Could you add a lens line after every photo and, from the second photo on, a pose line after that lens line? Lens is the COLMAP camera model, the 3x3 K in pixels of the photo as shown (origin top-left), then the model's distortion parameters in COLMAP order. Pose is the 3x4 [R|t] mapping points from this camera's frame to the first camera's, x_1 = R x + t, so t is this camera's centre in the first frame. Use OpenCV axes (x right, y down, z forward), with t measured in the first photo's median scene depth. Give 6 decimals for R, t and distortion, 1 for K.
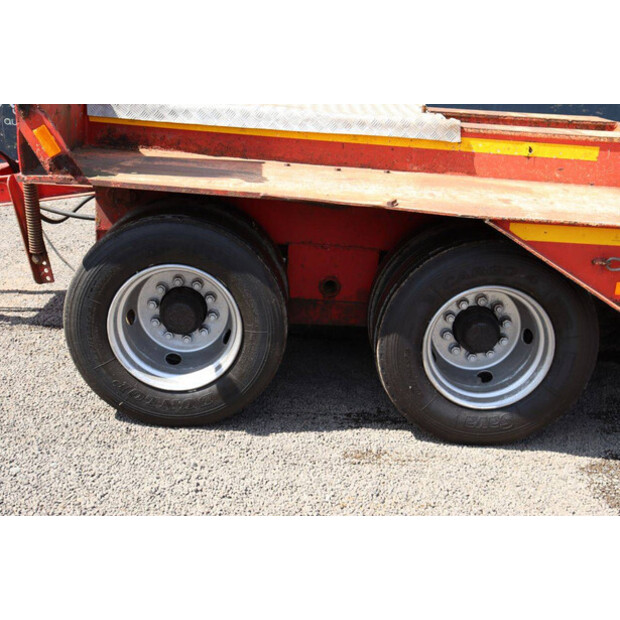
lens RADIAL K [[876.5, 0, 307.0], [0, 876.5, 313.1], [0, 0, 1]] dist [0.089493, 0.000000]
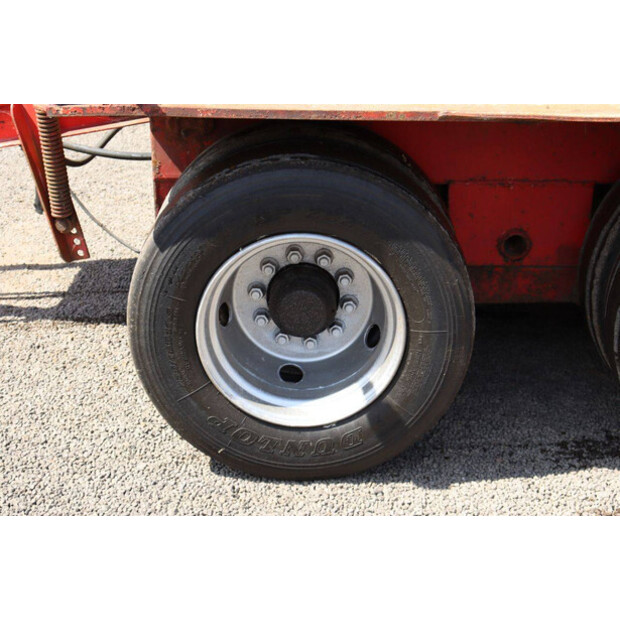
lens RADIAL K [[1187.3, 0, 335.4], [0, 1187.3, 322.9], [0, 0, 1]] dist [0.214061, 0.000000]
pose [[0.997484, -0.053159, -0.046900, -0.078591], [0.055747, 0.996888, 0.055729, -0.033903], [0.043792, -0.058203, 0.997344, 0.129477]]
